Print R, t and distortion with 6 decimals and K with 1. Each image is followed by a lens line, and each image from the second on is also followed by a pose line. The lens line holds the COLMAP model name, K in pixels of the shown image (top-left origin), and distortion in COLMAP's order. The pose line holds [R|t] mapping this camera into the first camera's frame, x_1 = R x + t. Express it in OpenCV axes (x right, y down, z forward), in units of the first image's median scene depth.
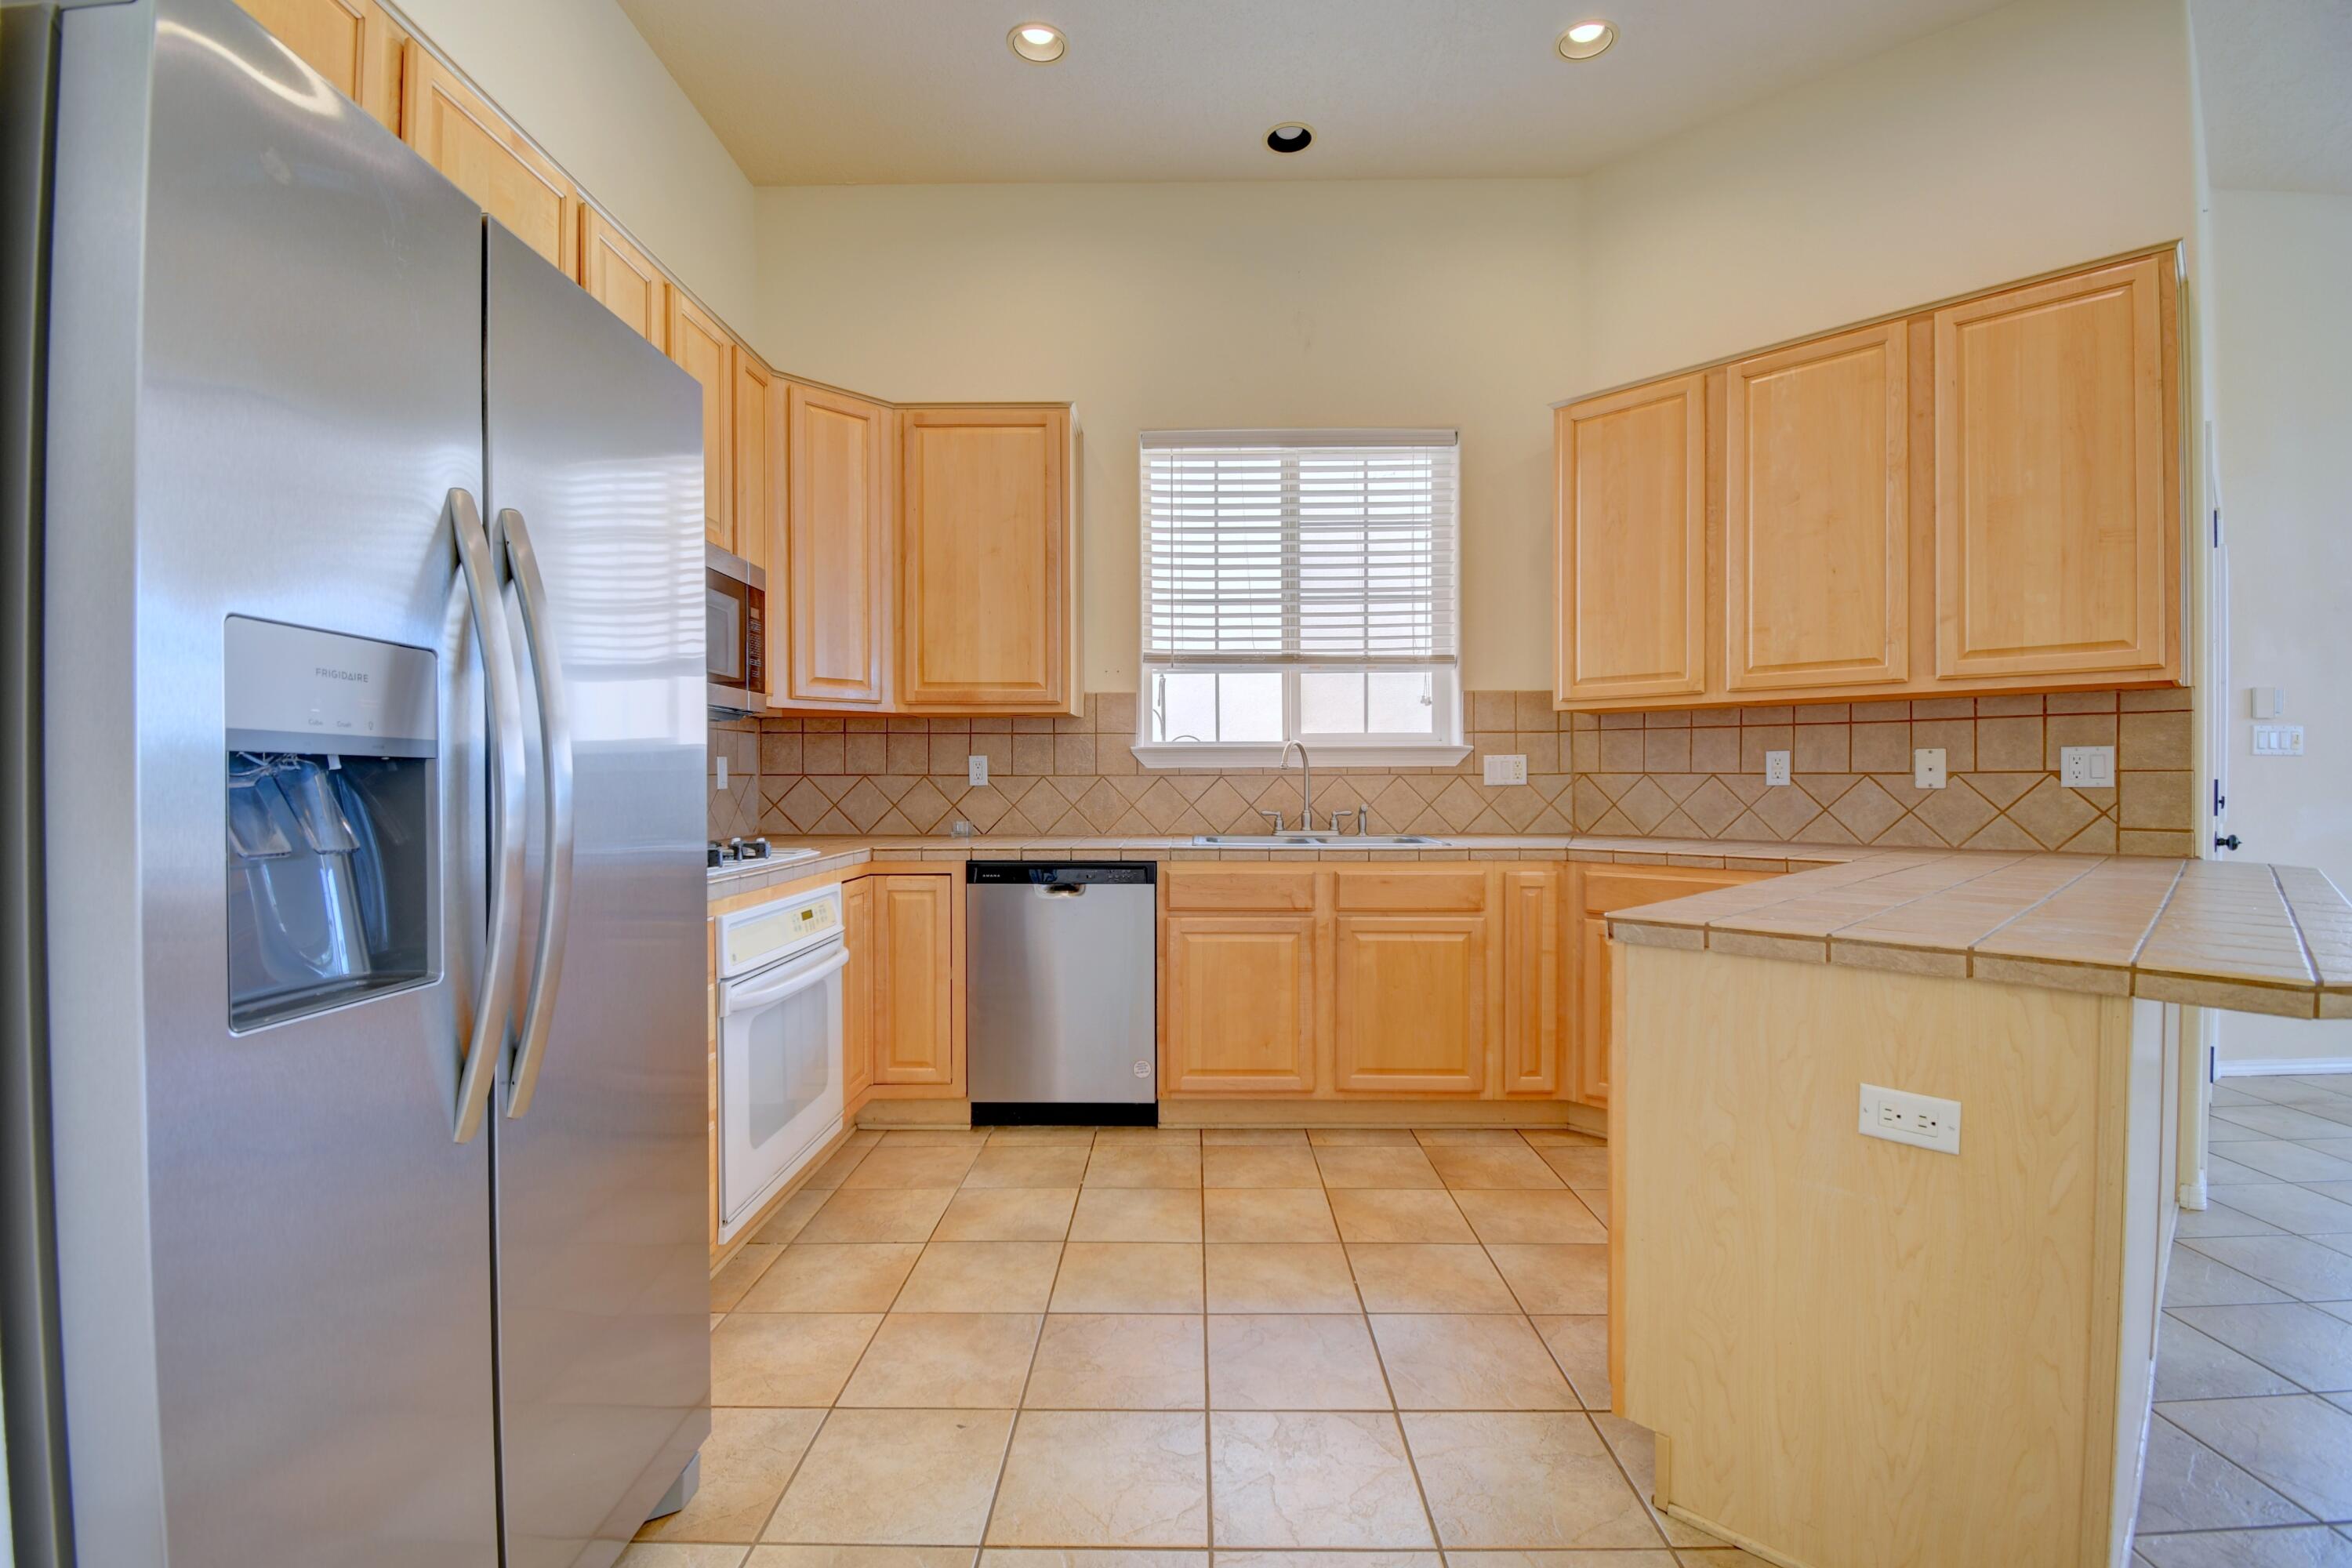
lens RADIAL K [[1054.1, 0, 1182.4], [0, 1054.1, 782.4], [0, 0, 1]] dist [-0.012778, -0.003554]
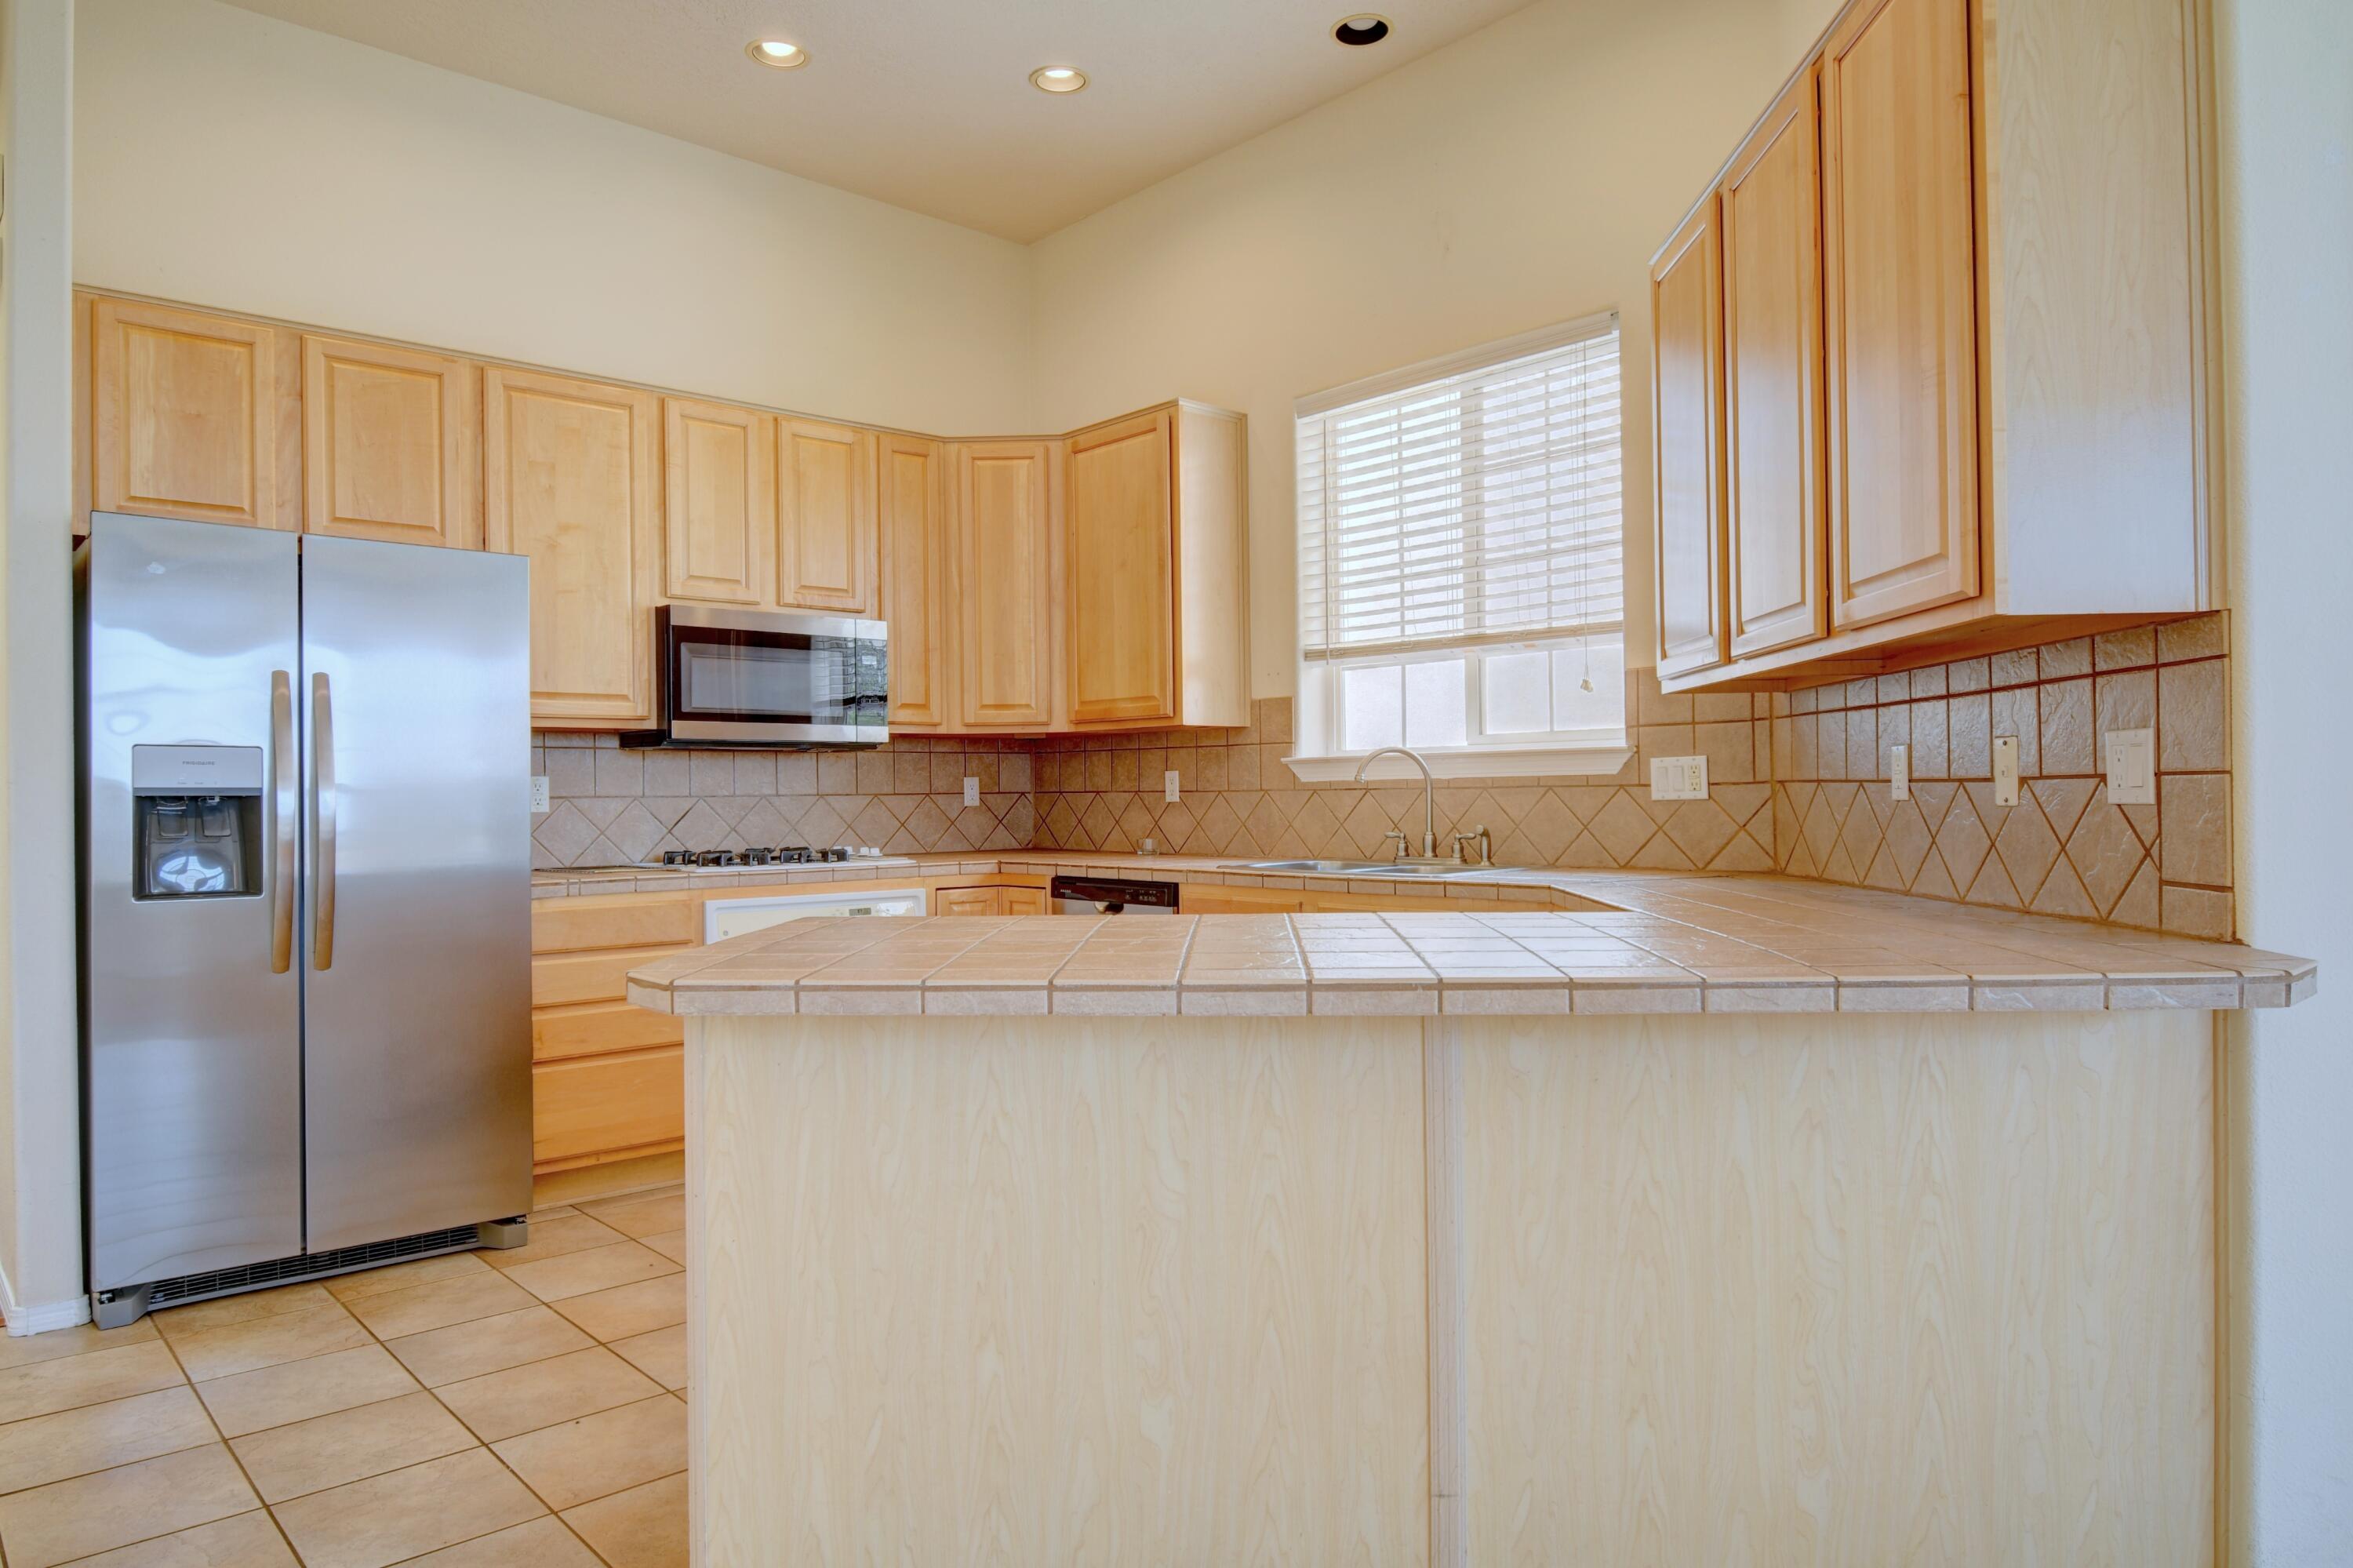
lens RADIAL K [[1470.7, 0, 1172.3], [0, 1470.7, 794.6], [0, 0, 1]] dist [-0.021231, 0.002588]
pose [[0.671992, -0.006010, -0.740534, 0.800320], [0.007633, 0.999970, -0.001189, -0.002174], [0.740519, -0.004853, 0.672018, 0.098222]]
